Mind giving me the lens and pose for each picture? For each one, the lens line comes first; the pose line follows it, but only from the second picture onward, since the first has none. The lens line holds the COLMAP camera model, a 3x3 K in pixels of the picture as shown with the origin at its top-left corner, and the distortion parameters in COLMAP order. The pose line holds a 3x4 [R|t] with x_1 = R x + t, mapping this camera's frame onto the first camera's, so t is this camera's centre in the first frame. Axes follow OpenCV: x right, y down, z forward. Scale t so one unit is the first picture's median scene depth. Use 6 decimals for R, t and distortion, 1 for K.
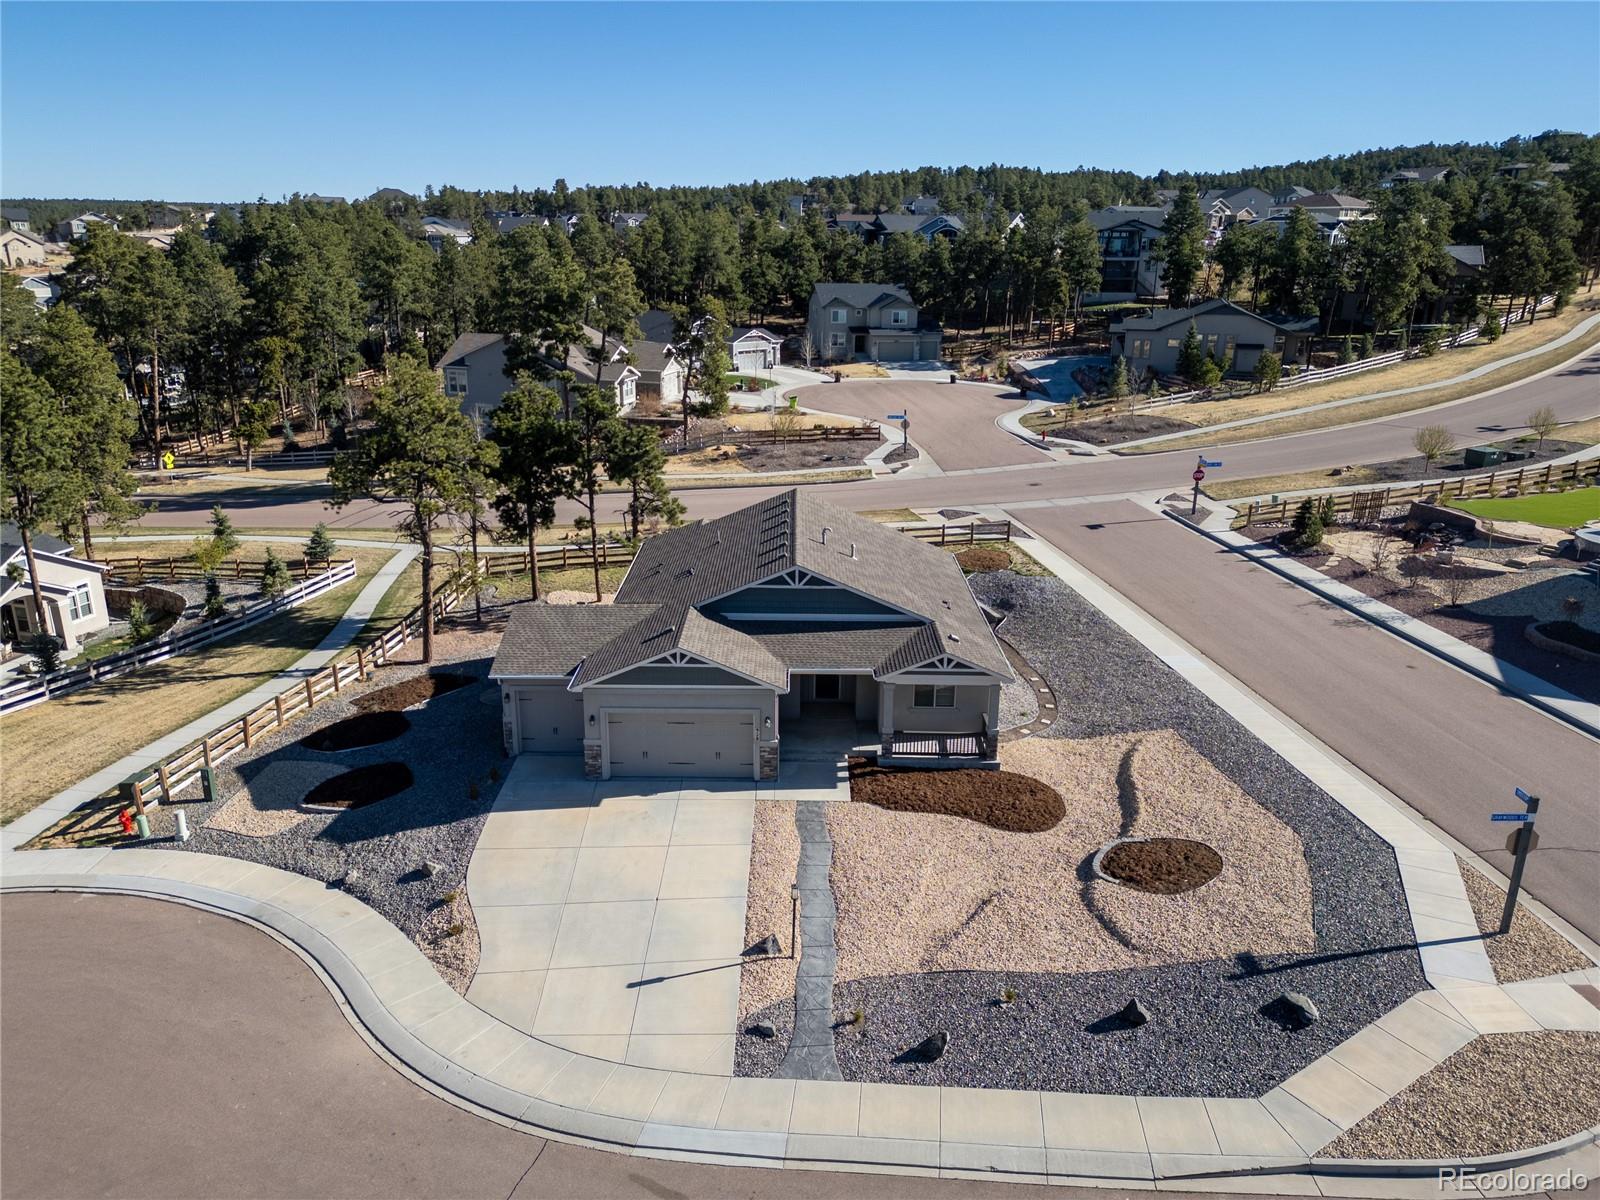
lens RADIAL K [[1111.1, 0, 804.1], [0, 1111.1, 613.0], [0, 0, 1]] dist [0.052210, -0.008114]
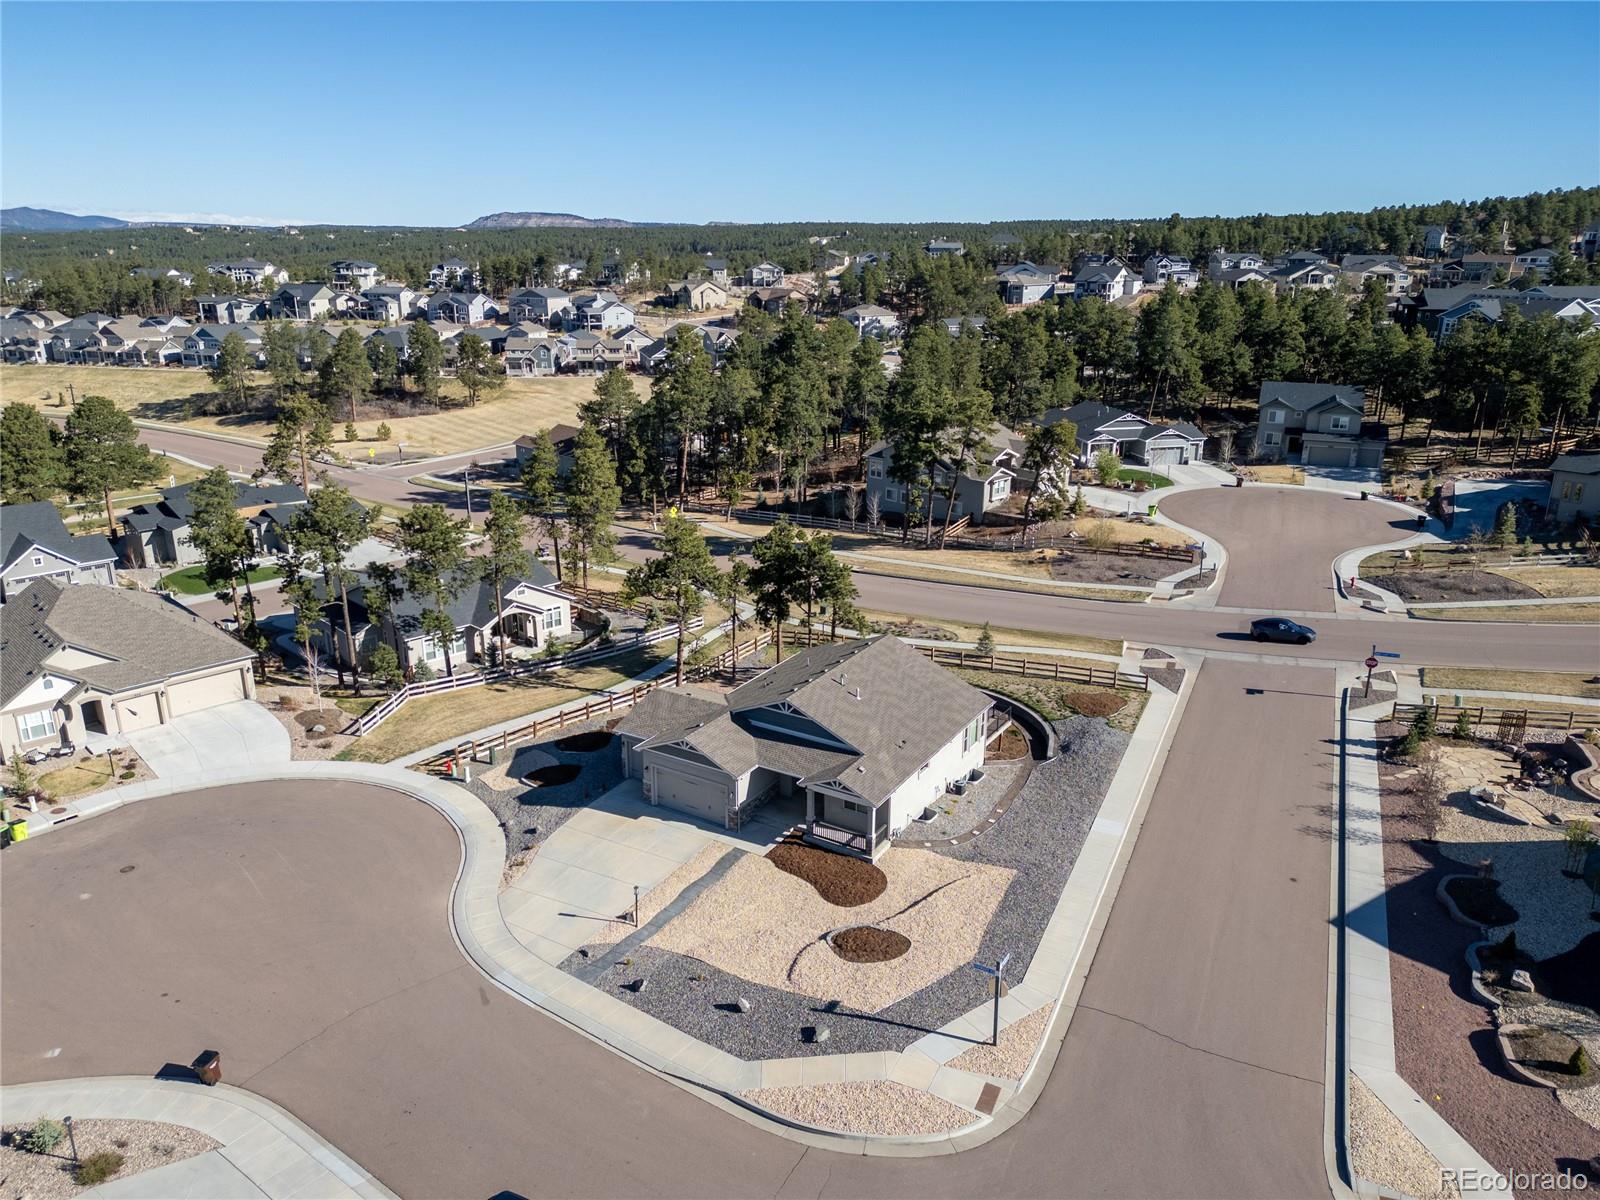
lens RADIAL K [[1111.1, 0, 797.2], [0, 1111.1, 587.4], [0, 0, 1]] dist [0.052210, -0.008114]
pose [[0.855105, 0.146346, -0.497371, 0.406413], [-0.161926, 0.986731, 0.011943, -0.117570], [0.492519, 0.070325, 0.867456, -0.191022]]
